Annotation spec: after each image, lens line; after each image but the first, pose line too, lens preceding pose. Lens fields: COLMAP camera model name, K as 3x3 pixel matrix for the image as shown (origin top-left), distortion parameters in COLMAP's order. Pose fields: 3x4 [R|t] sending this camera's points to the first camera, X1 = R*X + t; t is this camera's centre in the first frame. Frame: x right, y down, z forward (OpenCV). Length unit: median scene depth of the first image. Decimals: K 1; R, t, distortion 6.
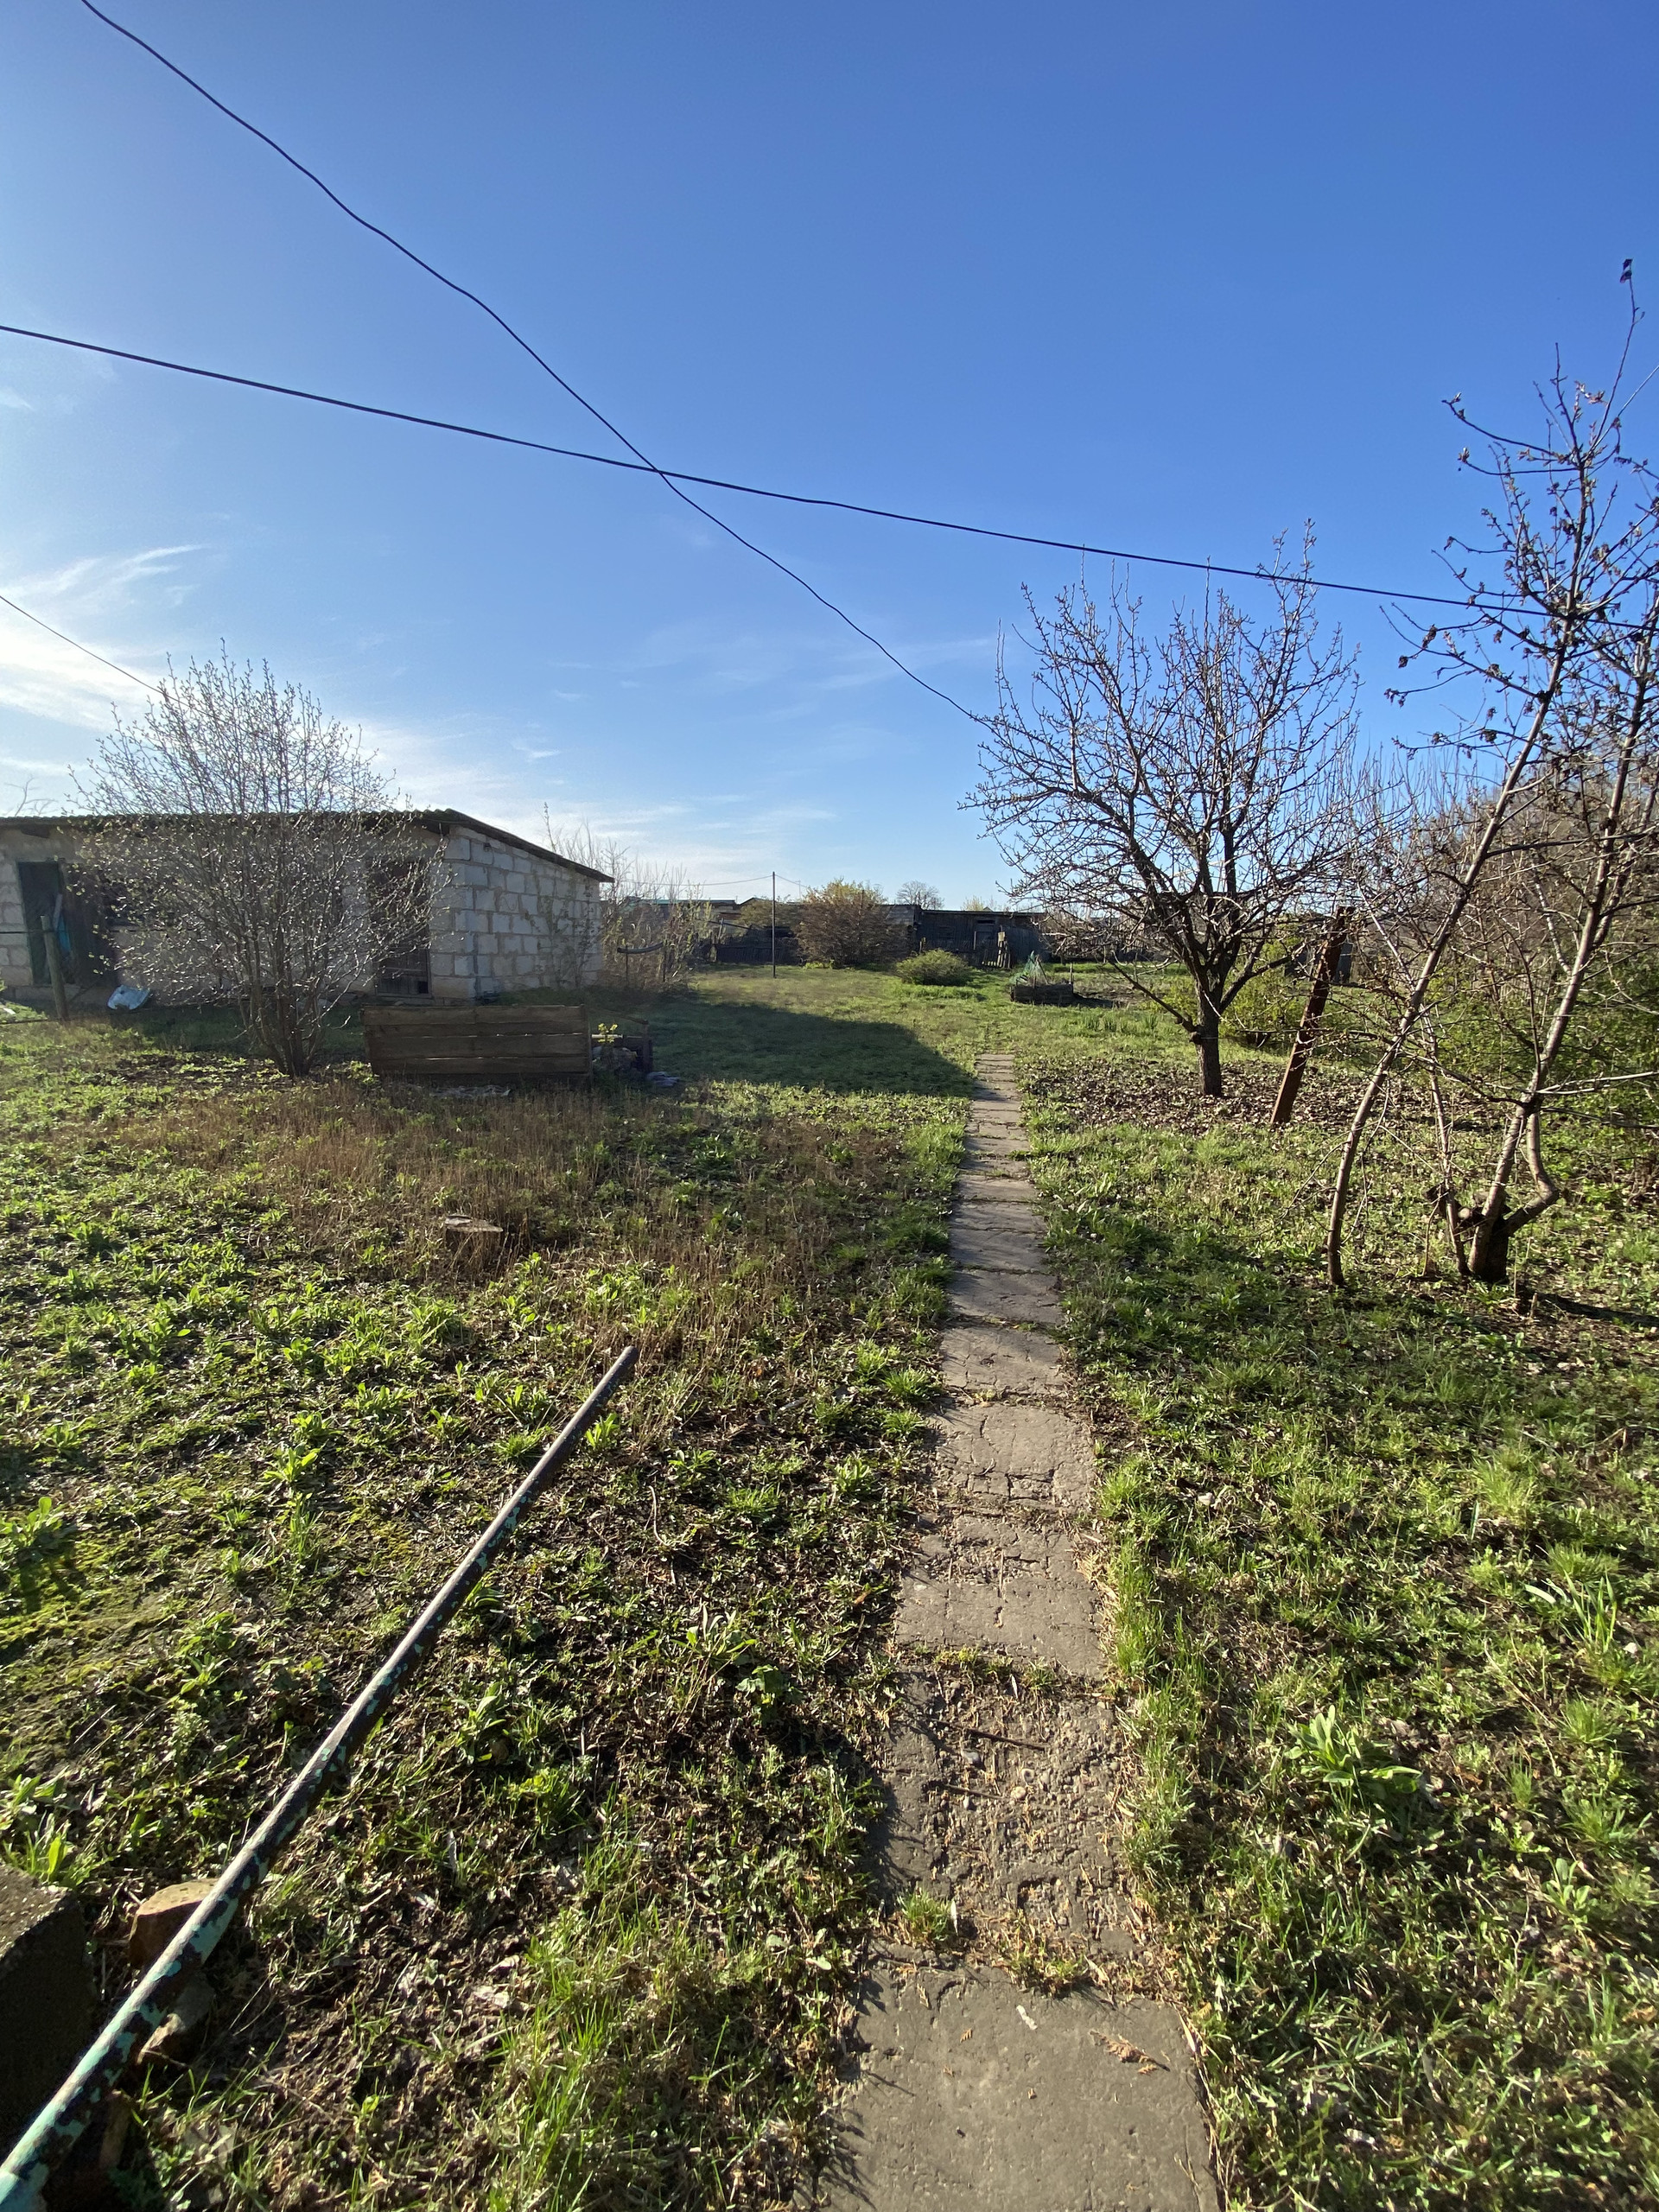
lens RADIAL K [[900.9, 0, 833.7], [0, 900.9, 1118.7], [0, 0, 1]] dist [0.018678, -0.019747]
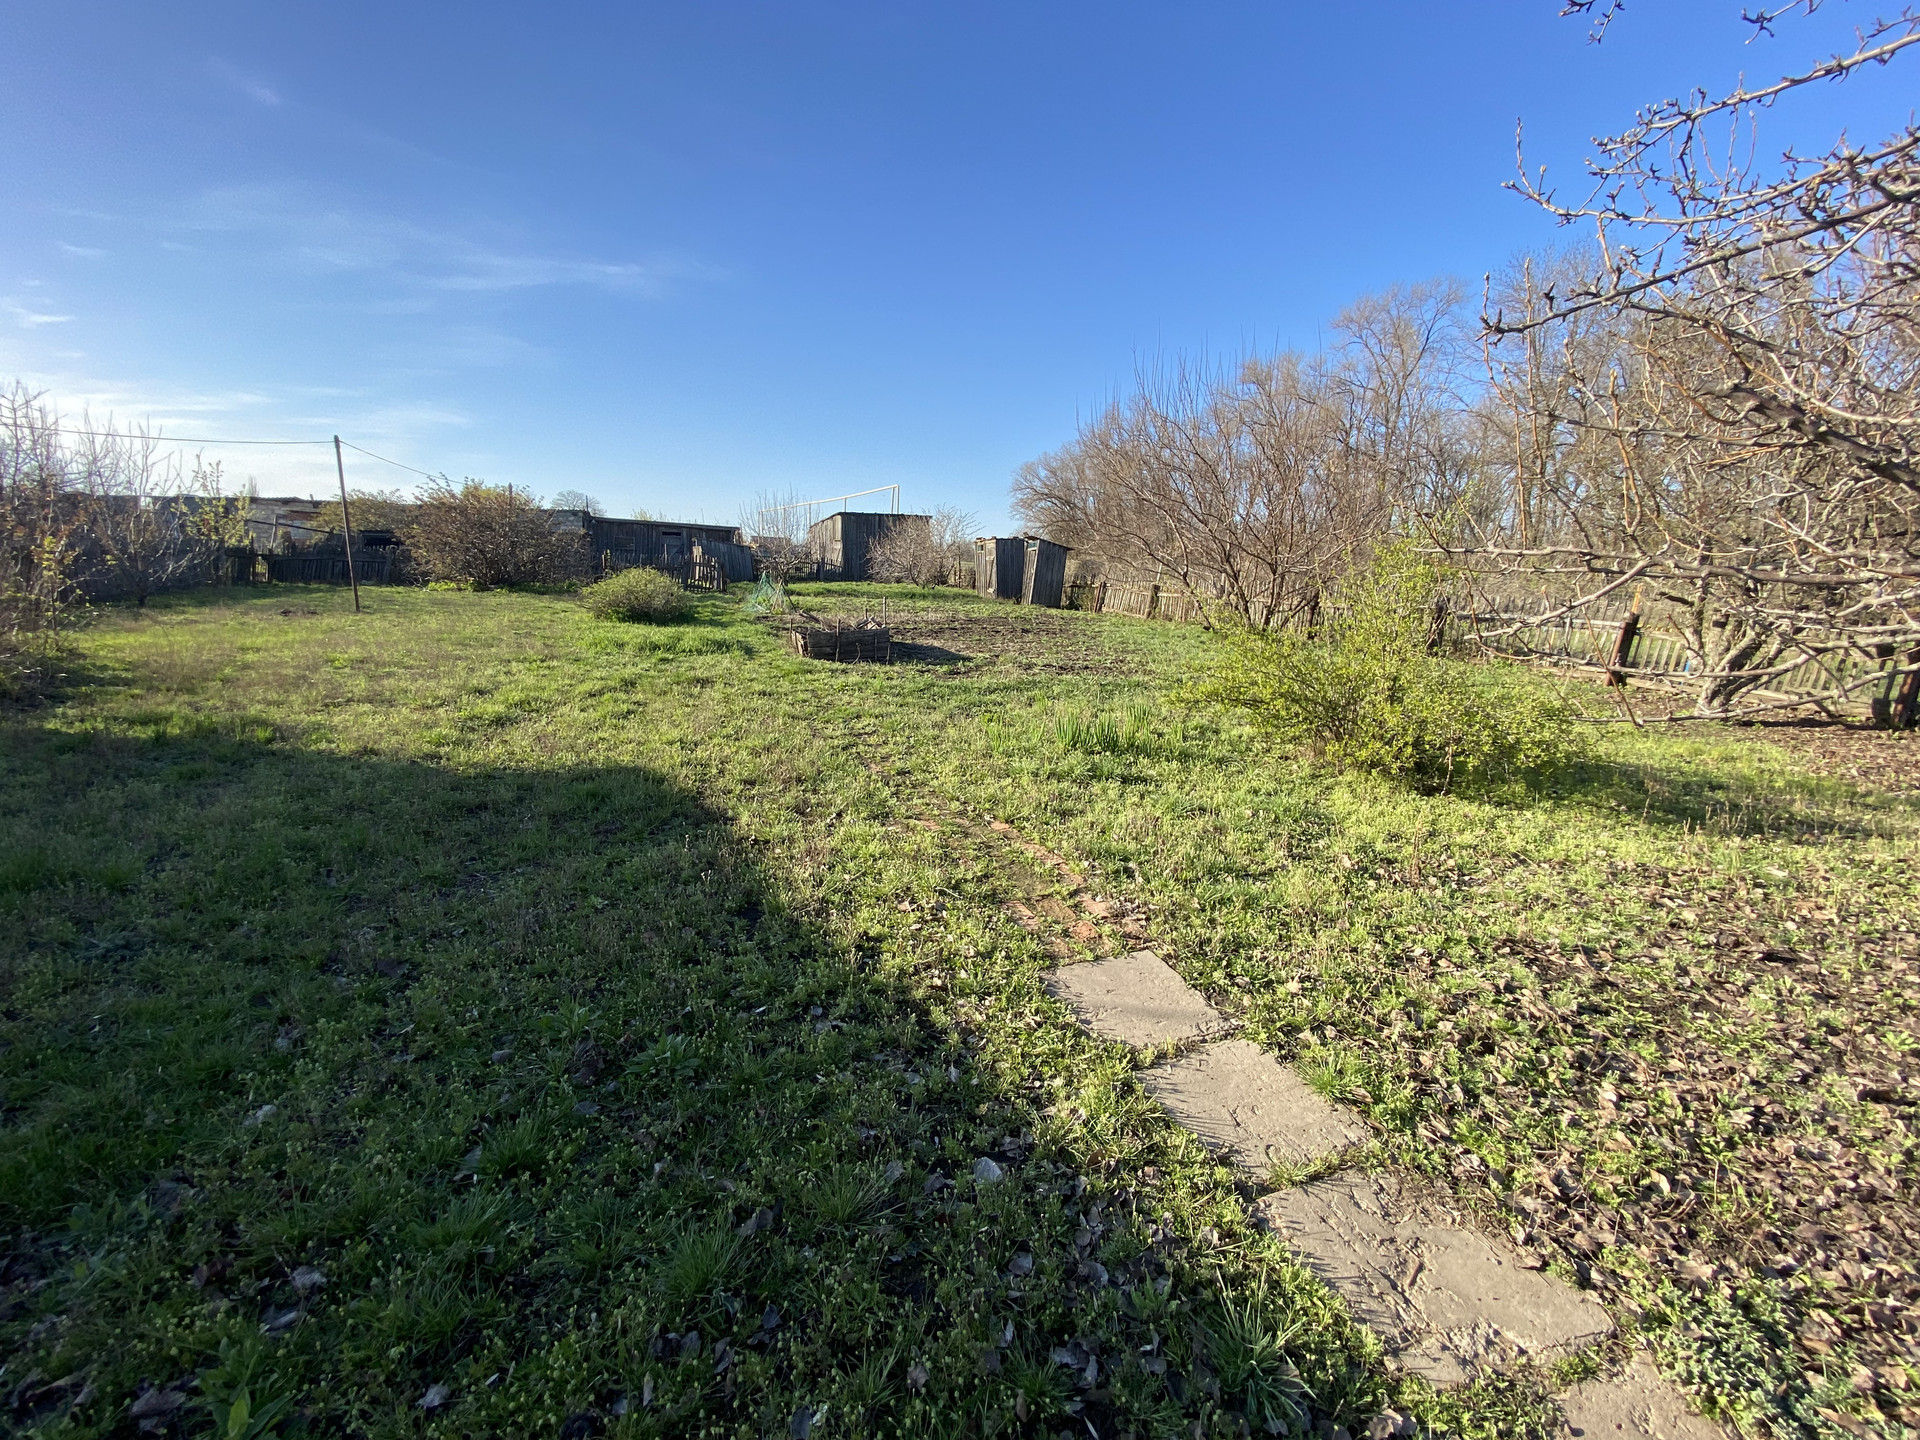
lens RADIAL K [[781.9, 0, 959.4], [0, 781.9, 719.9], [0, 0, 1]] dist [0.018678, -0.019747]
pose [[0.858513, -0.088669, 0.505068, 0.006415], [0.082811, 0.995982, 0.034091, -0.052020], [-0.506062, 0.012558, 0.862406, 0.257891]]
